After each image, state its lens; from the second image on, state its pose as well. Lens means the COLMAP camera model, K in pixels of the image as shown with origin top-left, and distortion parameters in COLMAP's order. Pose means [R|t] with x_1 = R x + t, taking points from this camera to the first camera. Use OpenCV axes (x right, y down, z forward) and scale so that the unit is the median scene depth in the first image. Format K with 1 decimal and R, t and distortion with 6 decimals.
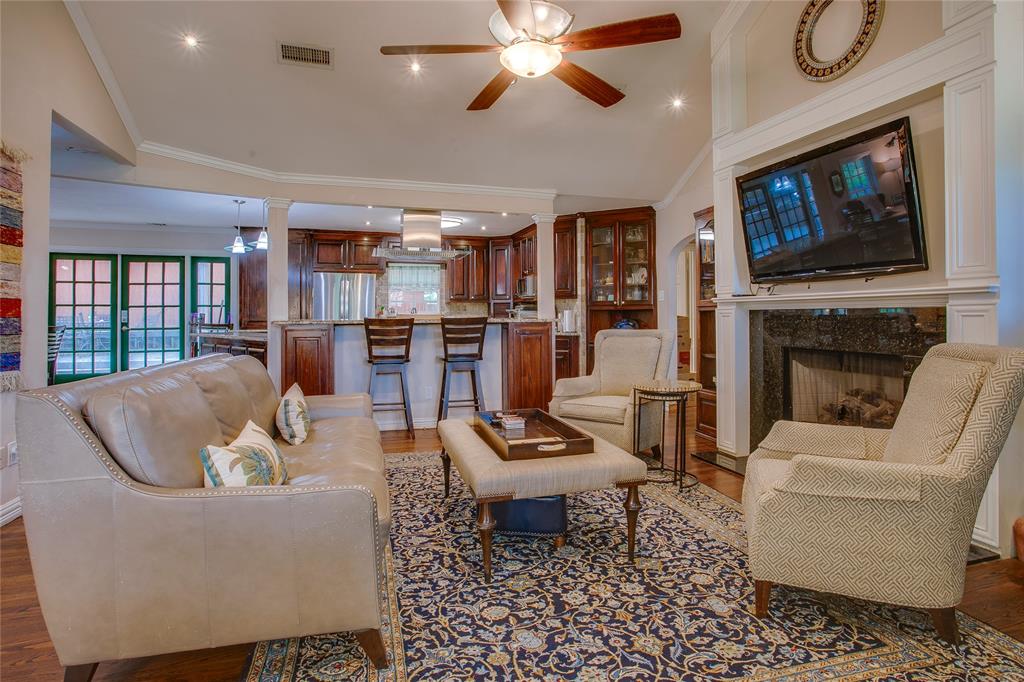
lens RADIAL K [[554.1, 0, 515.3], [0, 554.1, 320.7], [0, 0, 1]] dist [-0.062095, 0.028864]
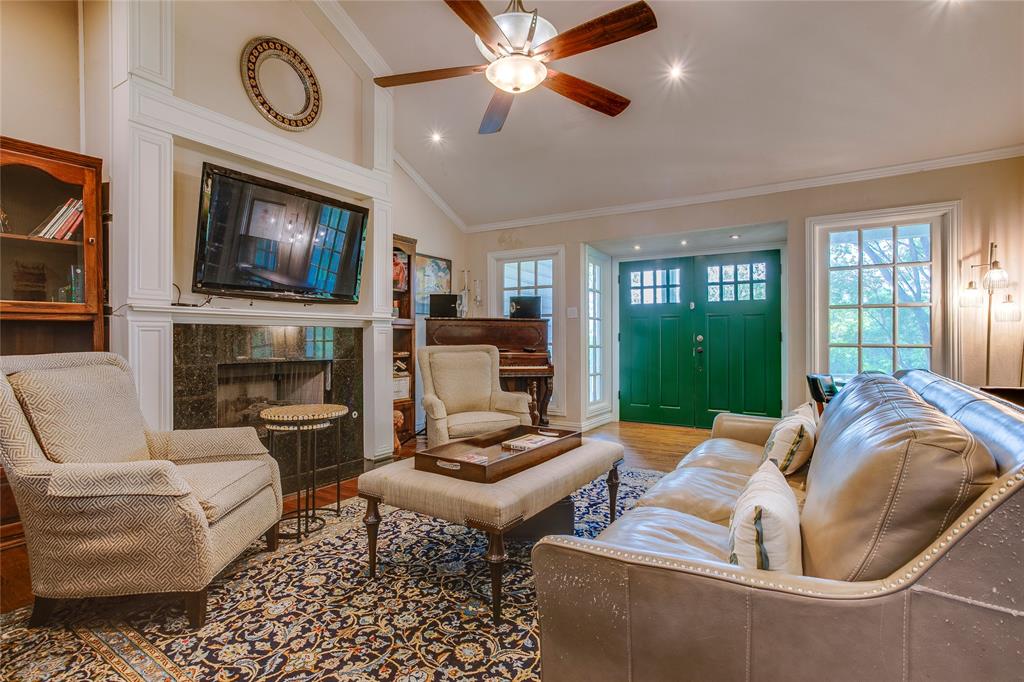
lens RADIAL K [[489.0, 0, 525.8], [0, 489.0, 325.1], [0, 0, 1]] dist [-0.030248, 0.022916]
pose [[-0.682758, 0.022611, 0.730294, -0.586267], [0.007343, 0.999683, -0.024088, 0.006426], [-0.730607, -0.011084, -0.682708, 1.459998]]
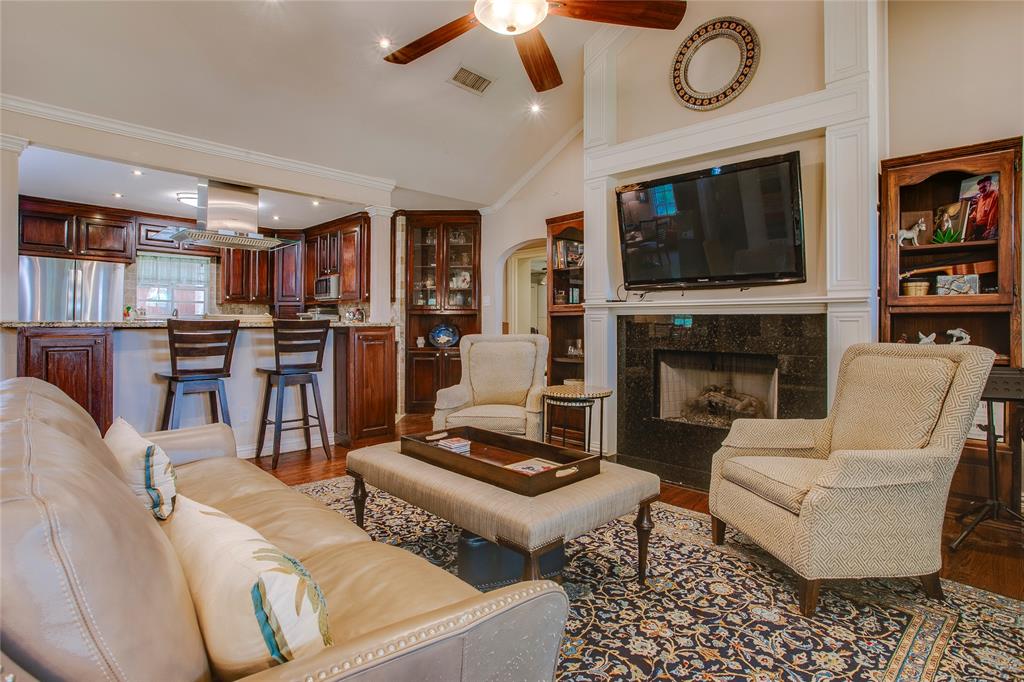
lens RADIAL K [[532.6, 0, 514.5], [0, 532.6, 326.8], [0, 0, 1]] dist [-0.058061, 0.033006]
pose [[0.875917, 0.004493, 0.482441, -0.318096], [-0.003579, 0.999990, -0.002814, 0.008402], [-0.482449, 0.000738, 0.875924, 0.264853]]
